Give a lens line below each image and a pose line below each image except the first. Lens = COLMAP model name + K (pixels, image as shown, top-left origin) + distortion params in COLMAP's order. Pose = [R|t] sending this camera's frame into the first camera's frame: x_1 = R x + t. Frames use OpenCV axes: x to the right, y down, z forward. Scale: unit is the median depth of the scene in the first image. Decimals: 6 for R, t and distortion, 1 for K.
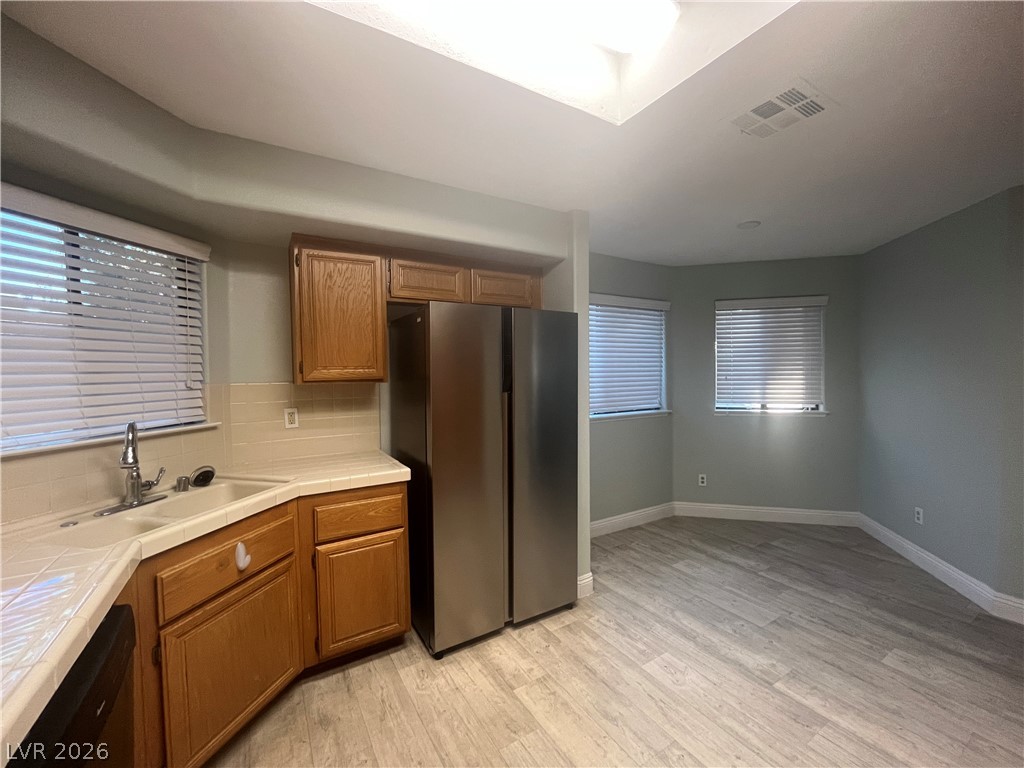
lens RADIAL K [[419.4, 0, 512.0], [0, 419.4, 384.0], [0, 0, 1]] dist [-0.002749, -0.000195]
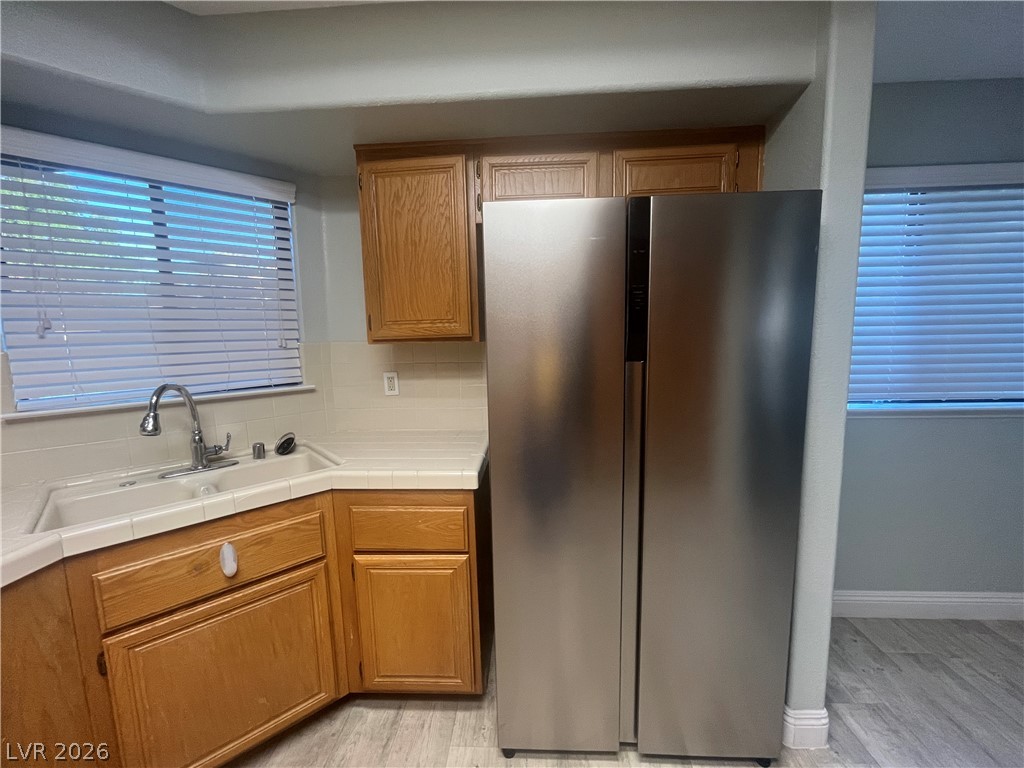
lens RADIAL K [[419.4, 0, 512.0], [0, 419.4, 384.0], [0, 0, 1]] dist [-0.002749, -0.000195]
pose [[0.827975, 0.062596, -0.557260, 0.183326], [-0.006961, 0.994821, 0.101404, -0.007084], [0.560722, -0.080081, 0.824123, 0.538845]]
